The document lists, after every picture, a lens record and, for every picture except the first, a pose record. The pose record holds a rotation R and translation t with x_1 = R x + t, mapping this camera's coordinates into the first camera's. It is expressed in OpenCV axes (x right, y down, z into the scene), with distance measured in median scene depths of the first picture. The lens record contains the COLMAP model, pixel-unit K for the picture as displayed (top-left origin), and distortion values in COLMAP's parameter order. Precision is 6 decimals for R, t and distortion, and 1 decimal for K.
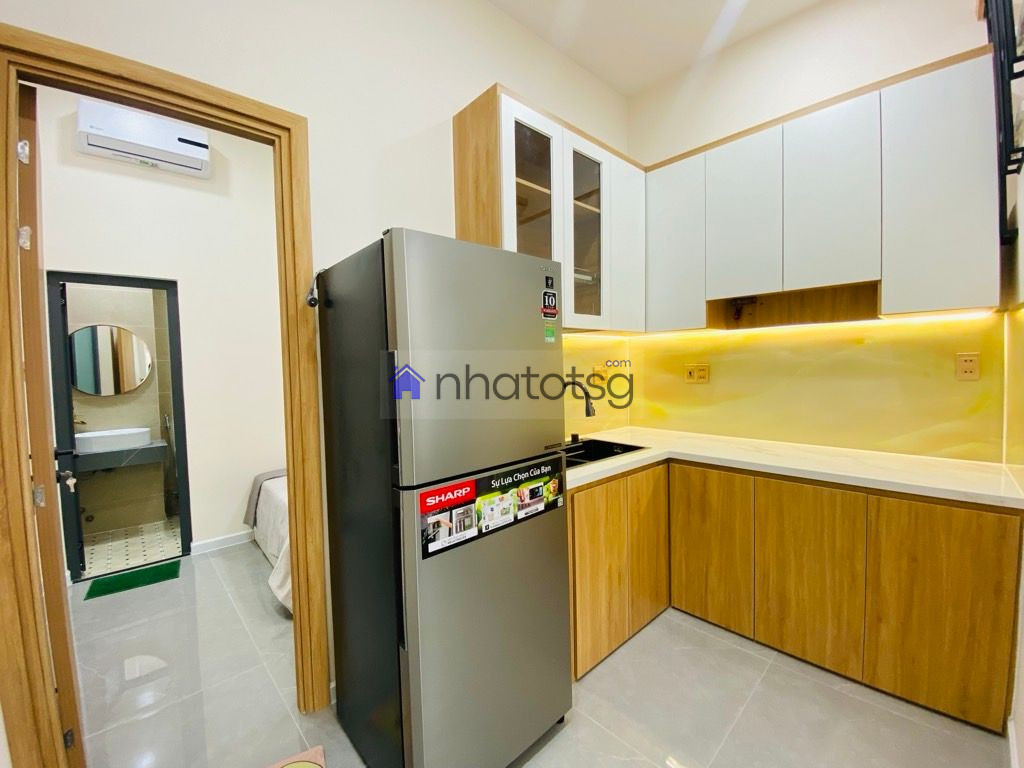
lens RADIAL K [[411.4, 0, 512.0], [0, 411.4, 384.0], [0, 0, 1]] dist [0.011655, -0.017046]
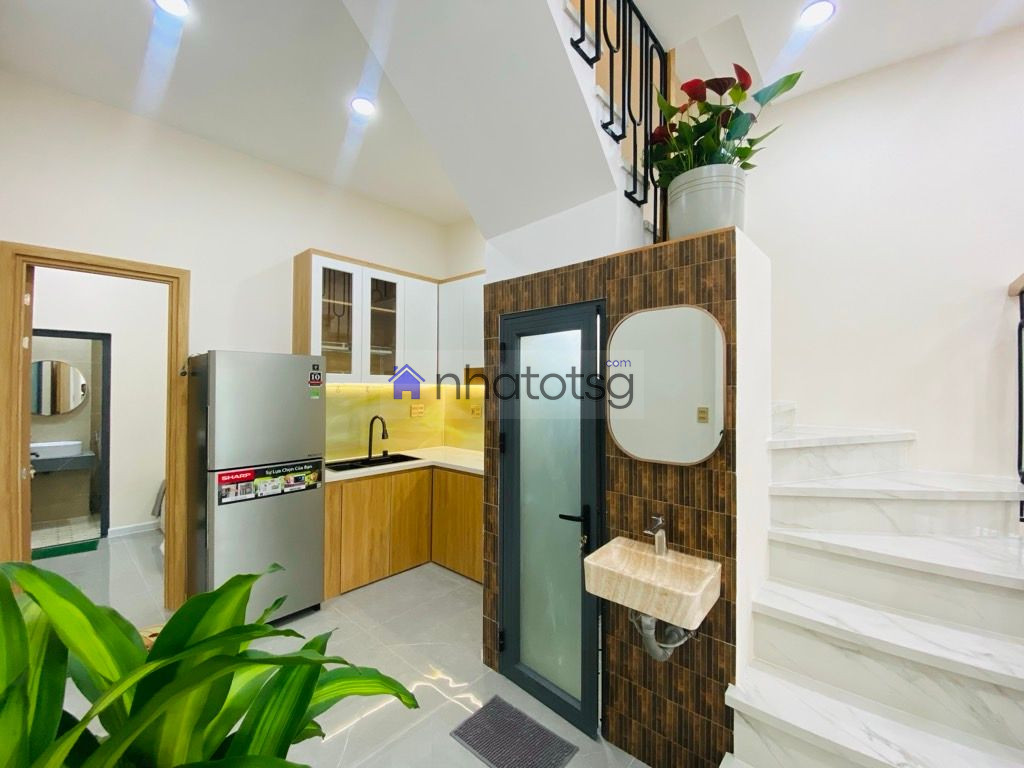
lens RADIAL K [[411.4, 0, 512.0], [0, 411.4, 384.0], [0, 0, 1]] dist [0.011655, -0.017046]
pose [[0.995521, 0.029808, 0.089721, 0.641321], [-0.025124, 0.998284, -0.052889, -0.074031], [-0.091143, 0.050398, 0.994562, -0.757133]]
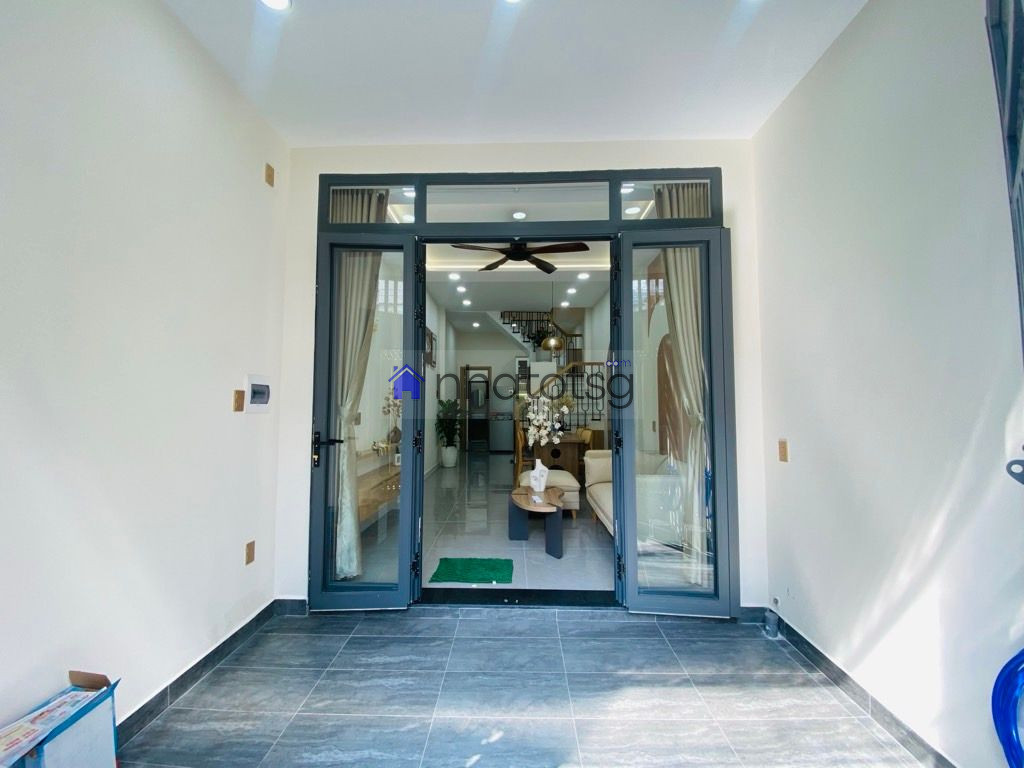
lens RADIAL K [[411.4, 0, 512.0], [0, 411.4, 384.0], [0, 0, 1]] dist [0.011655, -0.017046]
pose [[0.718719, -0.009753, -0.695232, 4.068546], [-0.048104, 0.996808, -0.063713, 0.097058], [0.693635, 0.079236, 0.715956, -3.322288]]
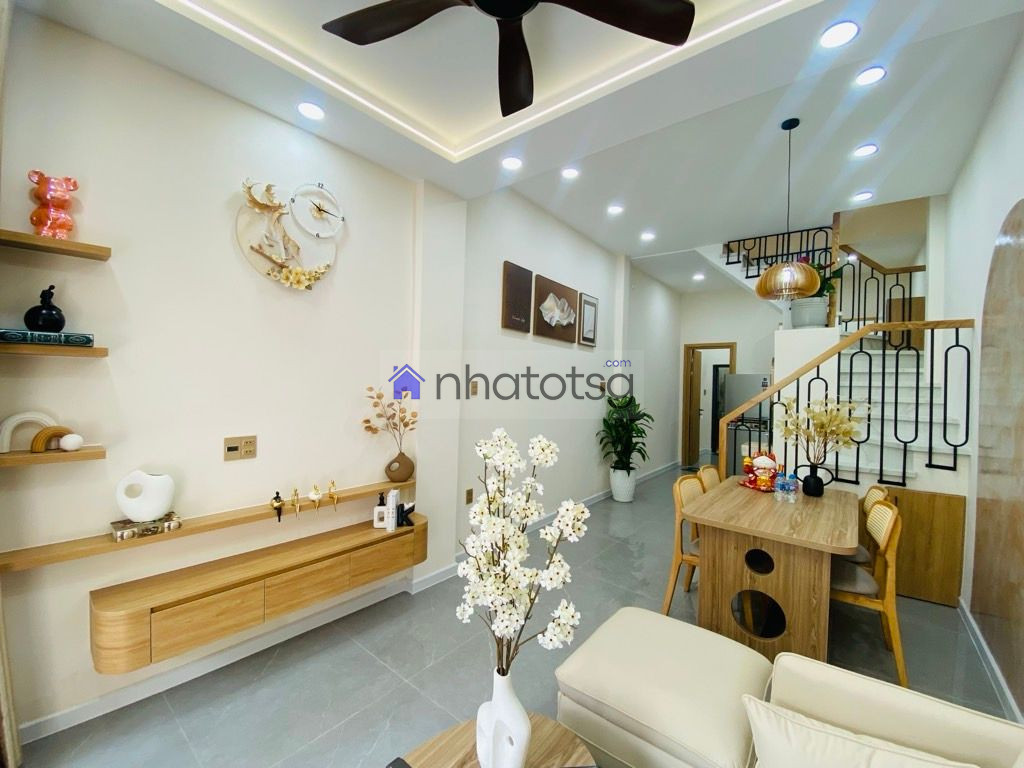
lens RADIAL K [[411.4, 0, 512.0], [0, 411.4, 384.0], [0, 0, 1]] dist [0.011655, -0.017046]
pose [[0.120078, 0.031591, -0.992262, 3.214317], [-0.073335, 0.997045, 0.022868, -0.080067], [0.990052, 0.070021, 0.122040, -1.707325]]
